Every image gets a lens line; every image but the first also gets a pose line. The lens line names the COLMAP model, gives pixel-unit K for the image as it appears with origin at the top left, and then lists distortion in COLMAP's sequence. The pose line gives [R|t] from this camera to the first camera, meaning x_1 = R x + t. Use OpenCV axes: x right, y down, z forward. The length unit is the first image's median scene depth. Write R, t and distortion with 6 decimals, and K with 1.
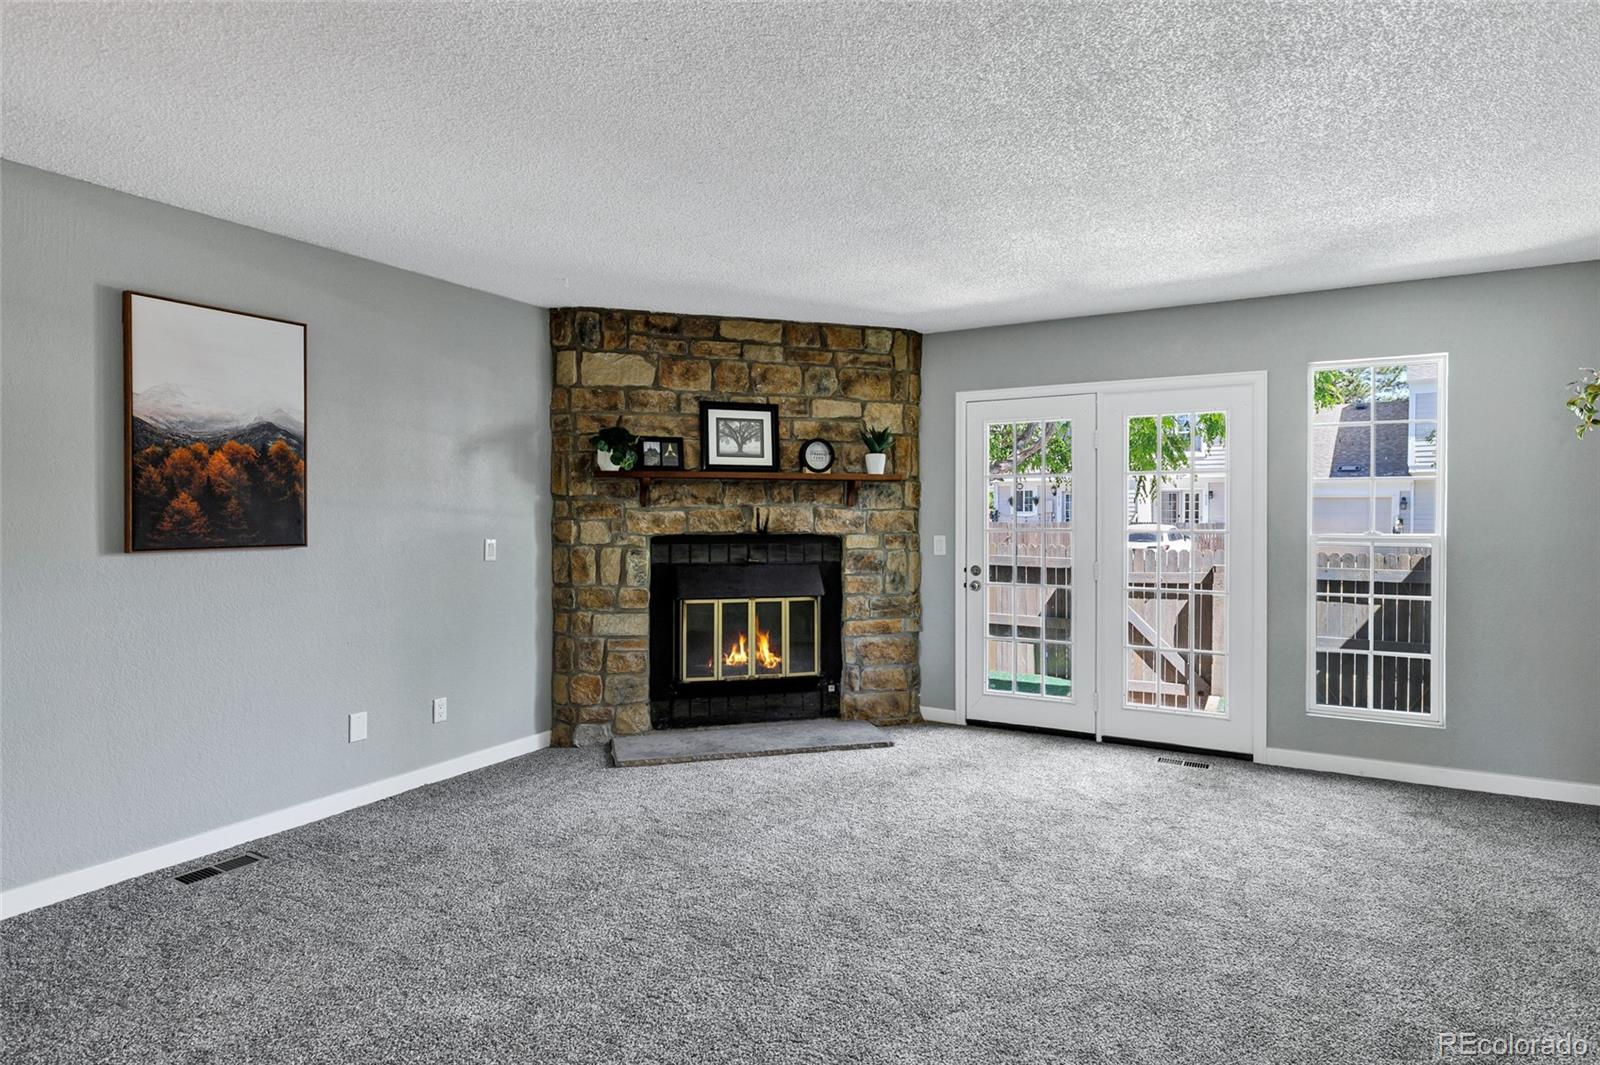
lens RADIAL K [[882.4, 0, 798.8], [0, 882.4, 523.5], [0, 0, 1]] dist [0.006826, 0.000942]
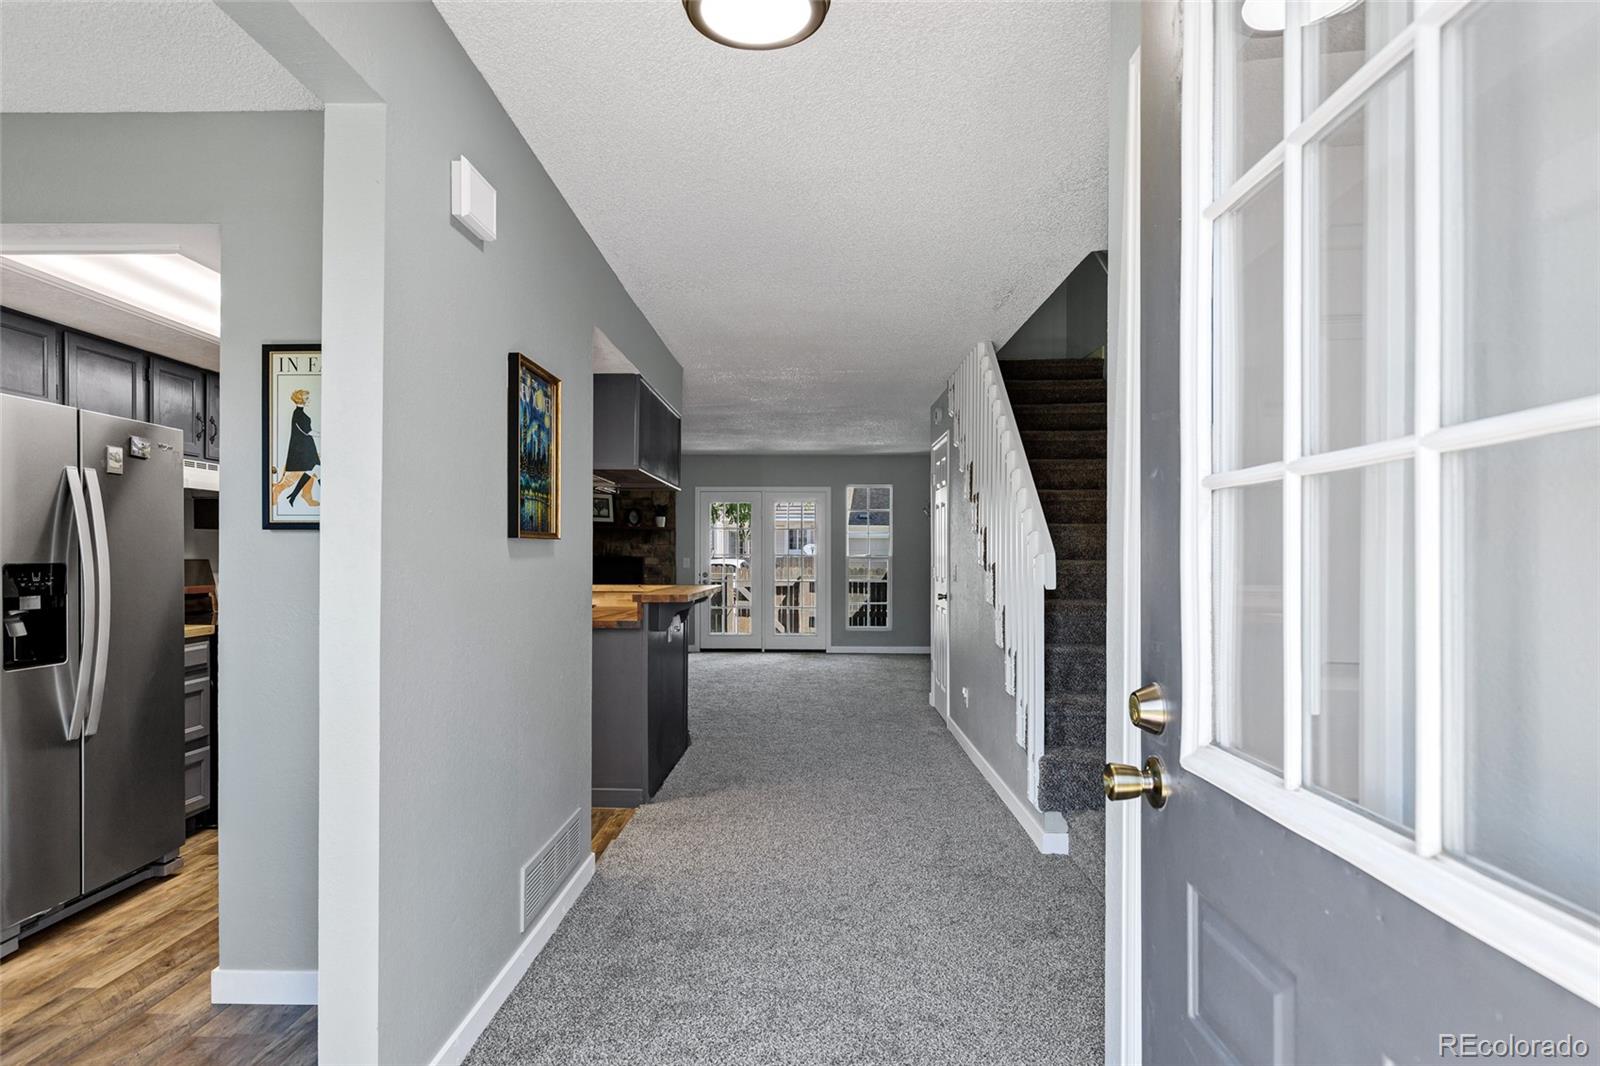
lens RADIAL K [[928.5, 0, 794.0], [0, 928.5, 547.5], [0, 0, 1]] dist [0.001898, 0.000119]
pose [[0.885365, 0.008667, 0.464815, -0.639170], [-0.002115, 0.999891, -0.014617, 0.021510], [-0.464891, 0.011959, 0.885287, -1.034429]]
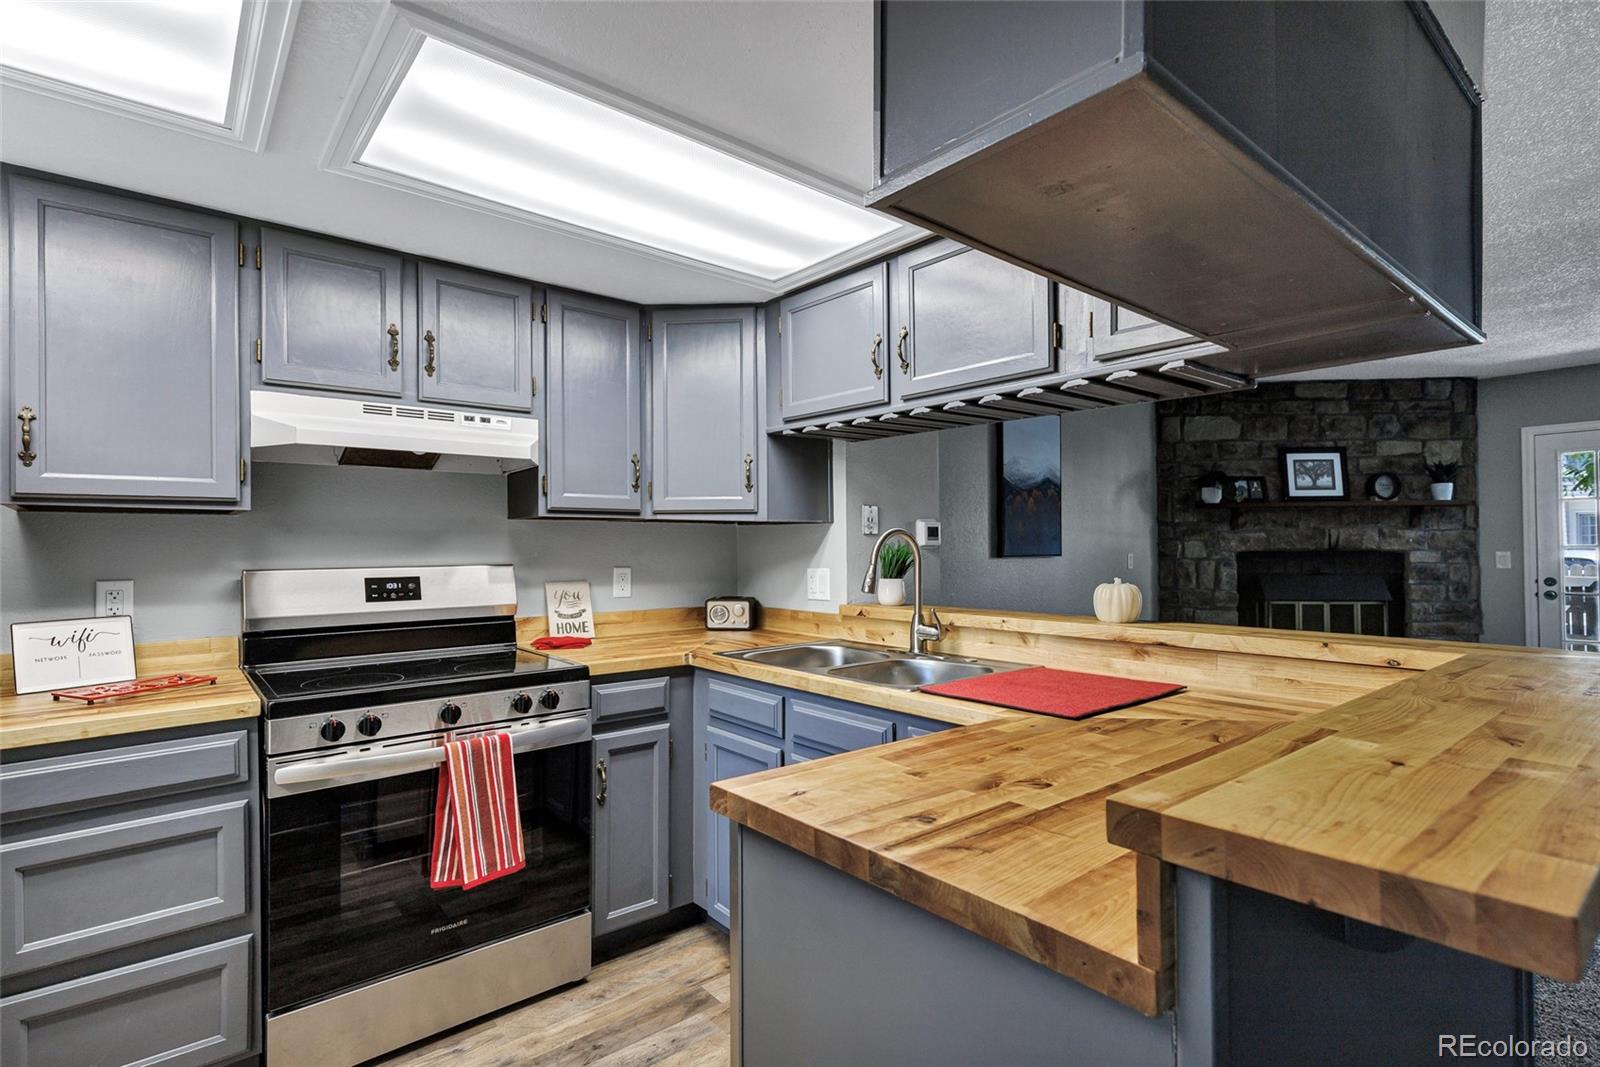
lens RADIAL K [[739.7, 0, 795.1], [0, 739.7, 537.5], [0, 0, 1]] dist [-0.001638, -0.000037]
pose [[0.923943, -0.011110, -0.382370, -0.348069], [0.003331, 0.999774, -0.021002, 0.013222], [0.382516, 0.018131, 0.923771, -0.266084]]
